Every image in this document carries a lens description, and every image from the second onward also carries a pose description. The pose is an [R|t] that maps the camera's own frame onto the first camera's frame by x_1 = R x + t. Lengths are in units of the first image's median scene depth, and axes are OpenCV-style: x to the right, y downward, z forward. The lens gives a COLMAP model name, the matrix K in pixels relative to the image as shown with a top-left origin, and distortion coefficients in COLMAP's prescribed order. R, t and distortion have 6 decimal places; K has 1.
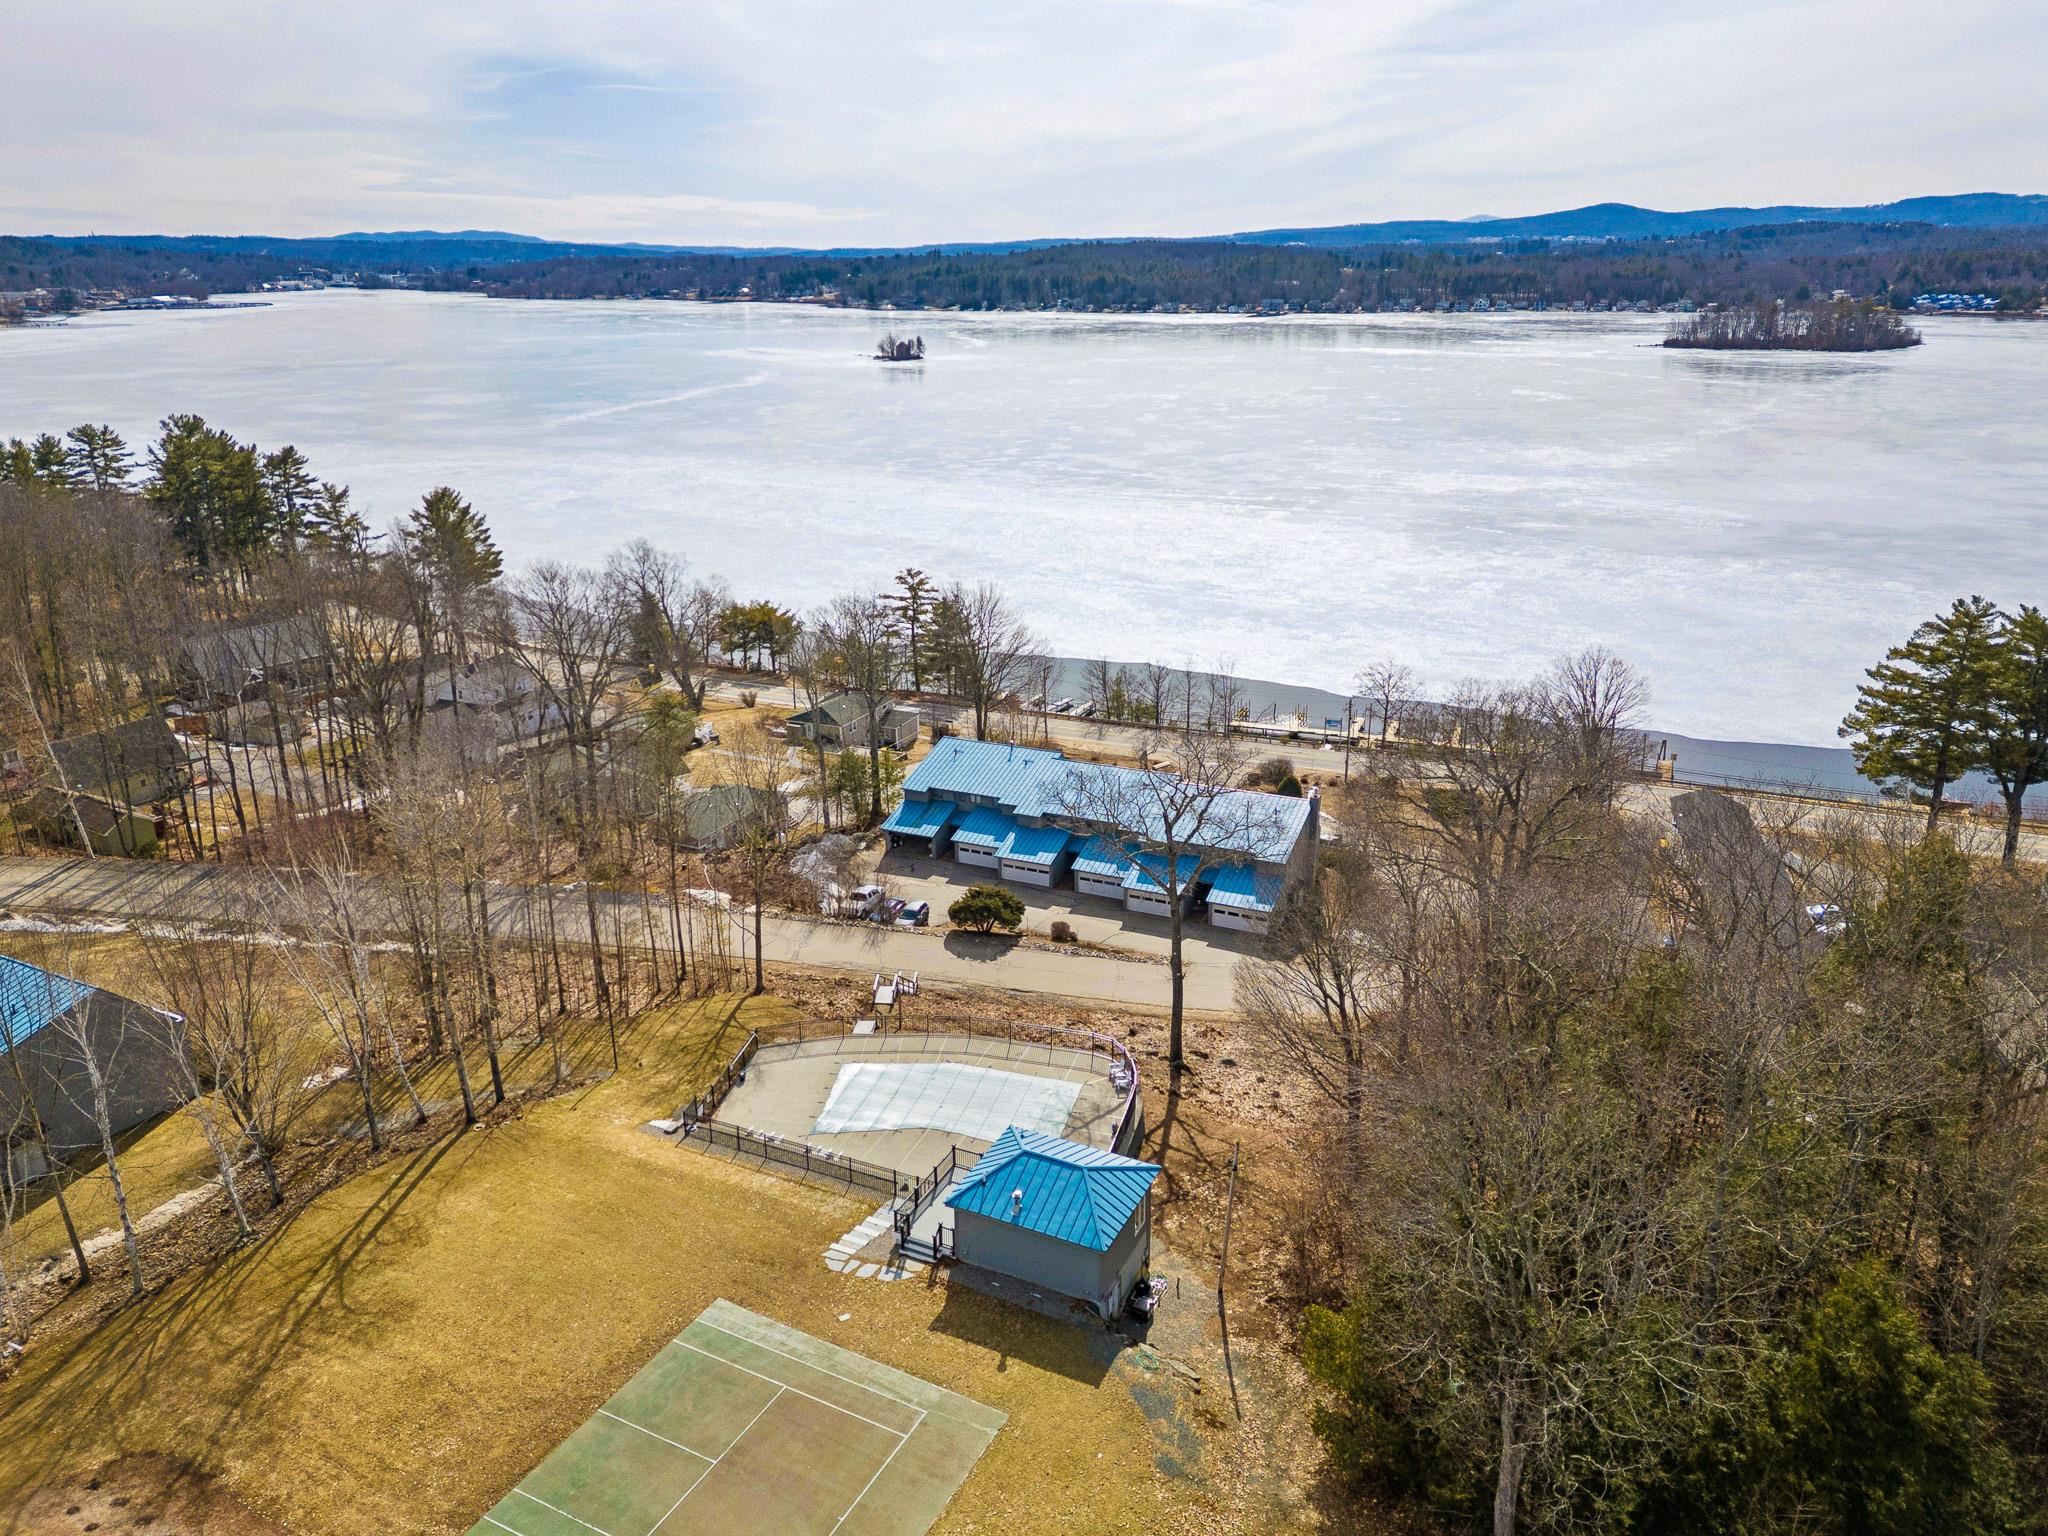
lens RADIAL K [[1408.9, 0, 1024.0], [0, 1408.9, 768.0], [0, 0, 1]] dist [0.057633, -0.037537]
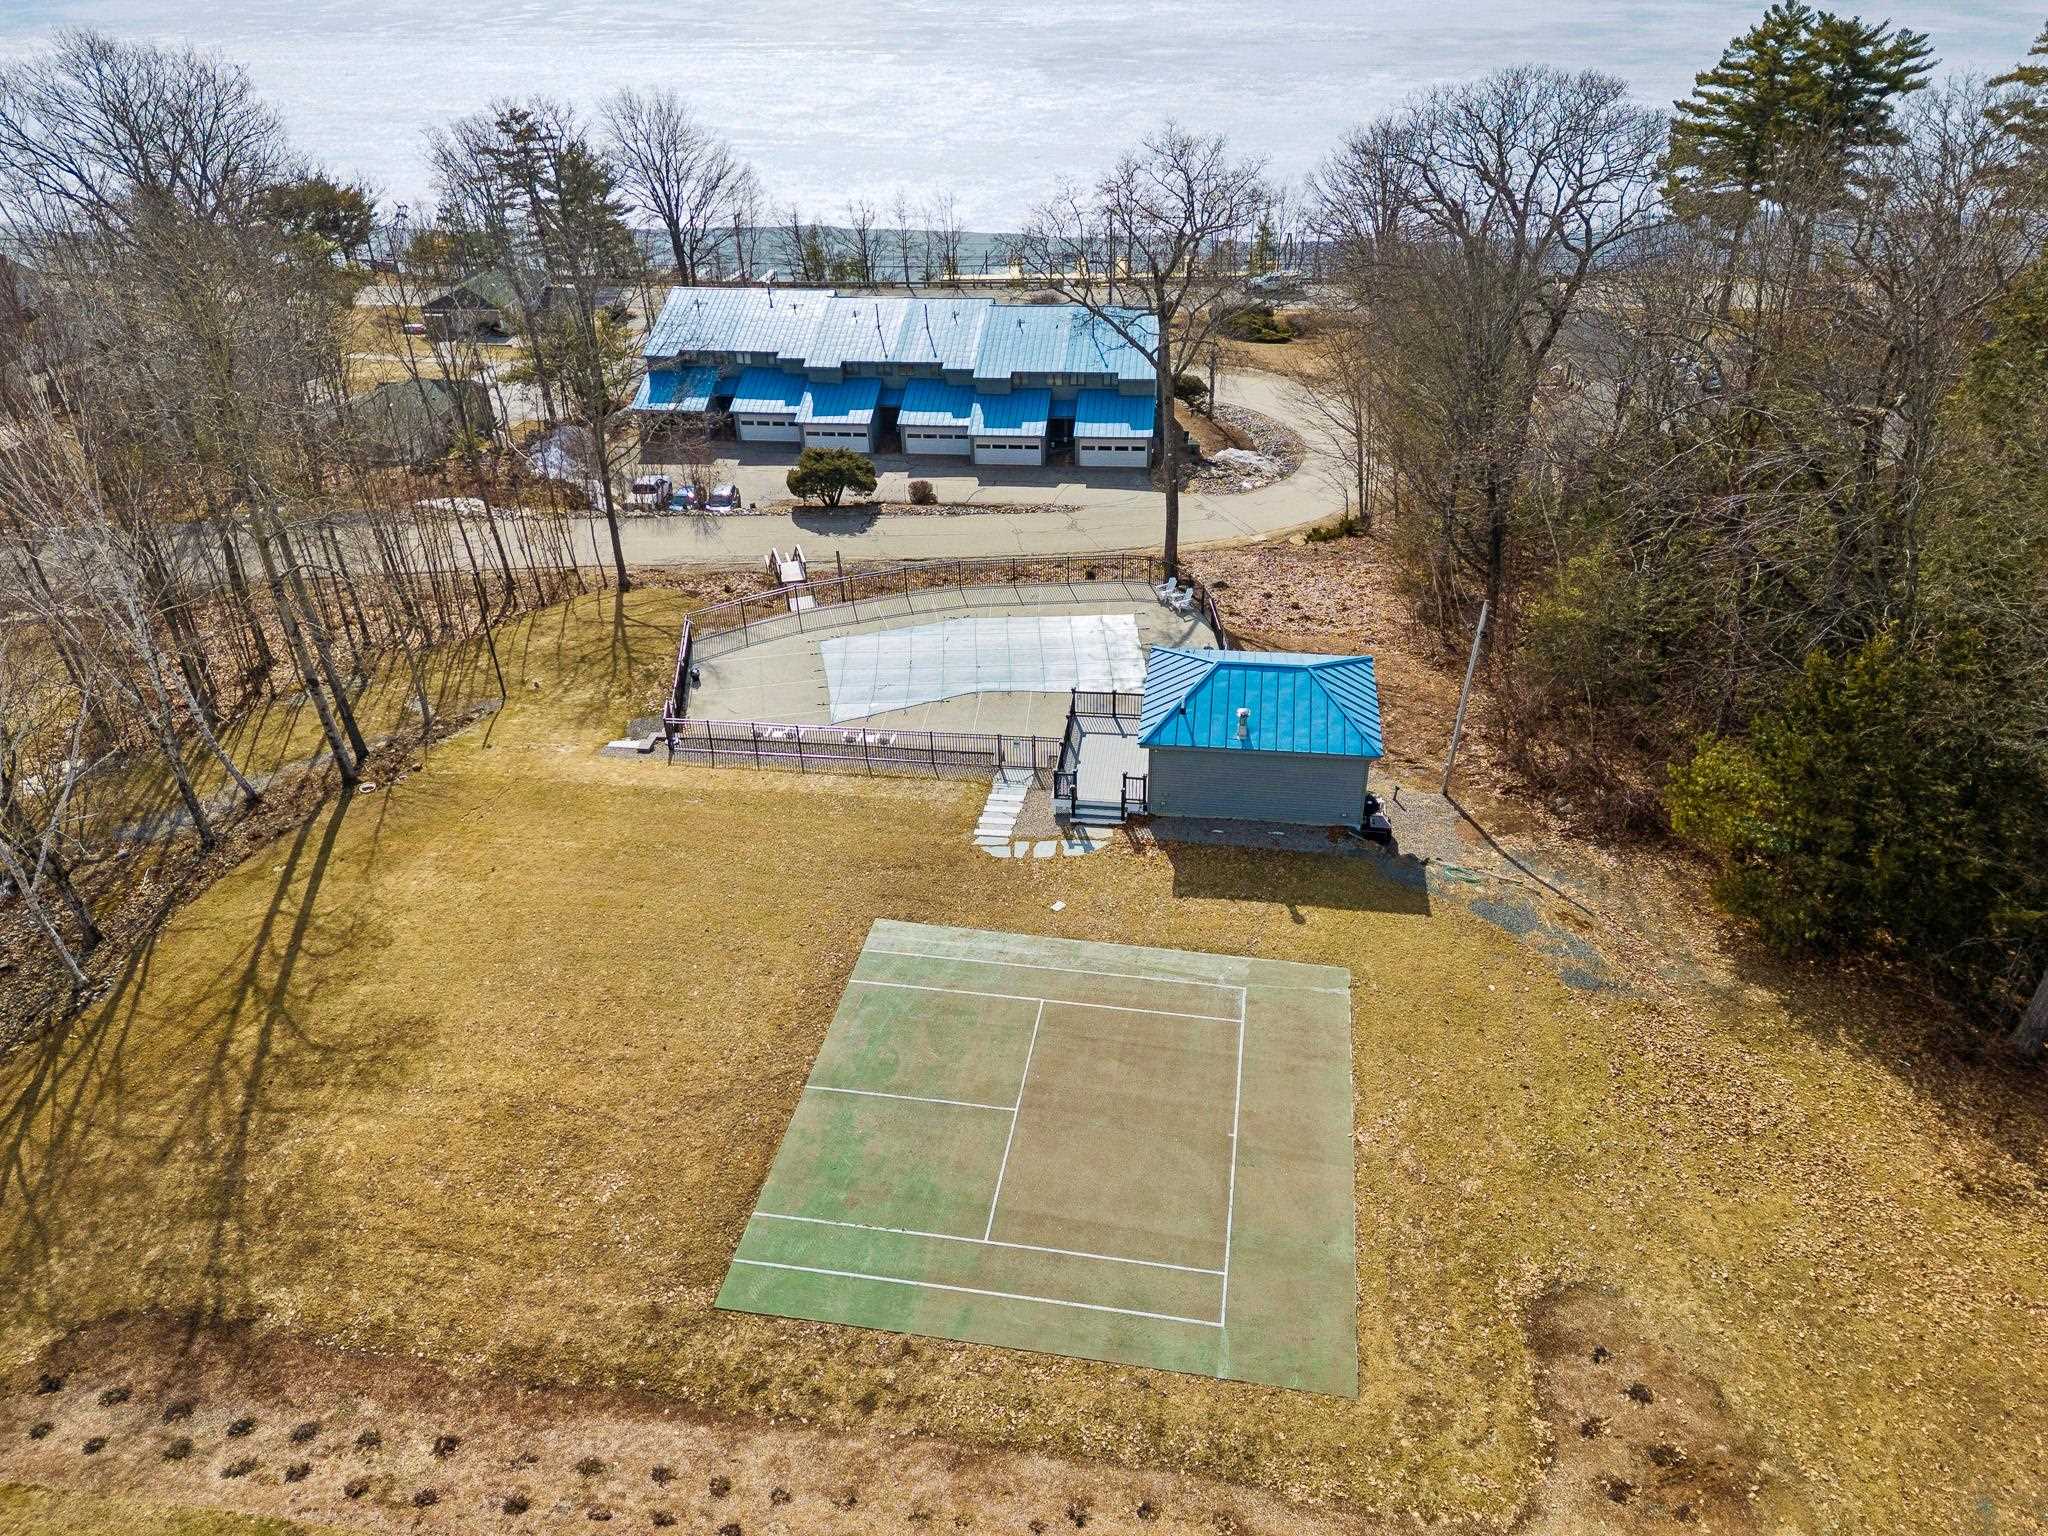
lens RADIAL K [[1444.5, 0, 1024.0], [0, 1444.5, 768.0], [0, 0, 1]] dist [0.133845, -0.146806]
pose [[0.954275, -0.180114, 0.238574, -0.239358], [0.116328, 0.958939, 0.258659, 0.093294], [-0.275366, -0.219079, 0.936044, 0.244140]]
